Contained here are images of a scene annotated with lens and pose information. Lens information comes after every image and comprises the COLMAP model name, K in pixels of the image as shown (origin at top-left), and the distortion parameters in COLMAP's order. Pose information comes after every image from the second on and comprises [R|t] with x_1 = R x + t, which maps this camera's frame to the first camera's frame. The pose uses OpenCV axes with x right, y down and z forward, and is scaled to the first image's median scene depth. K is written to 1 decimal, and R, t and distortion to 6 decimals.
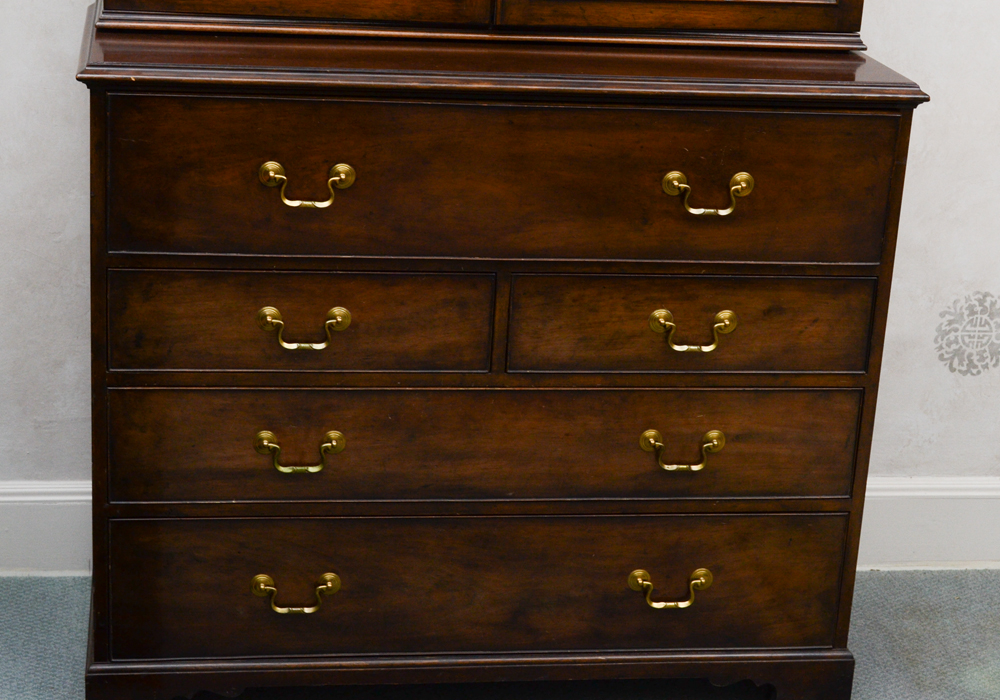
lens RADIAL K [[2185.9, 0, 500.0], [0, 2185.9, 353.7], [0, 0, 1]] dist [0.000681, 0.000000]
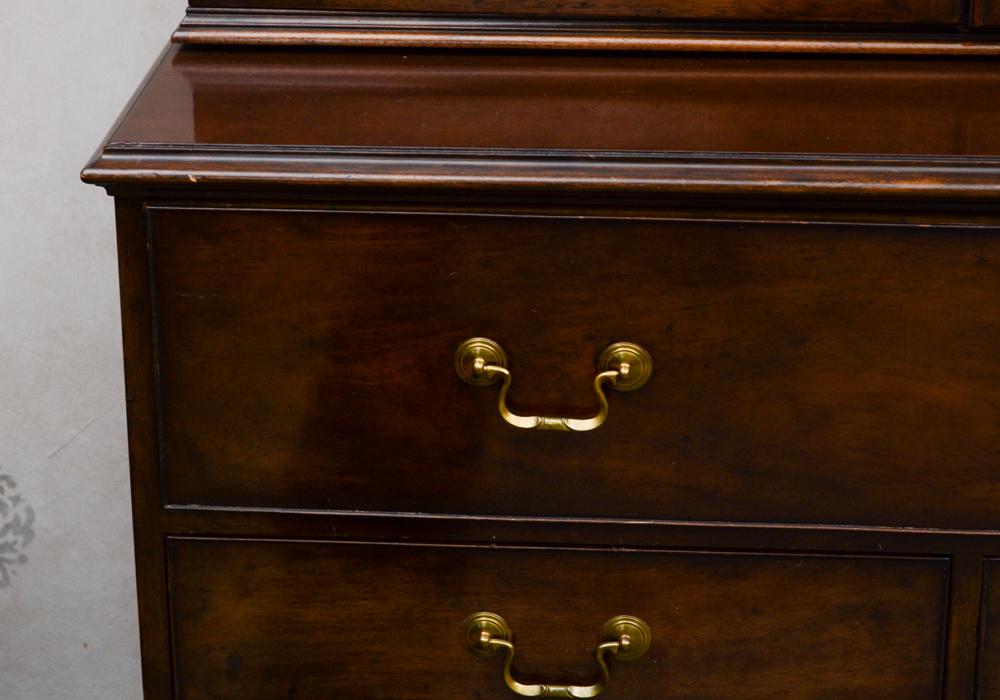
lens RADIAL K [[2911.1, 0, 428.6], [0, 2911.1, 408.4], [0, 0, 1]] dist [0.016407, 0.000000]
pose [[0.969525, 0.029294, -0.243233, 0.041936], [-0.012237, 0.997377, 0.071345, -0.114472], [0.244685, -0.066195, 0.967340, 0.353634]]
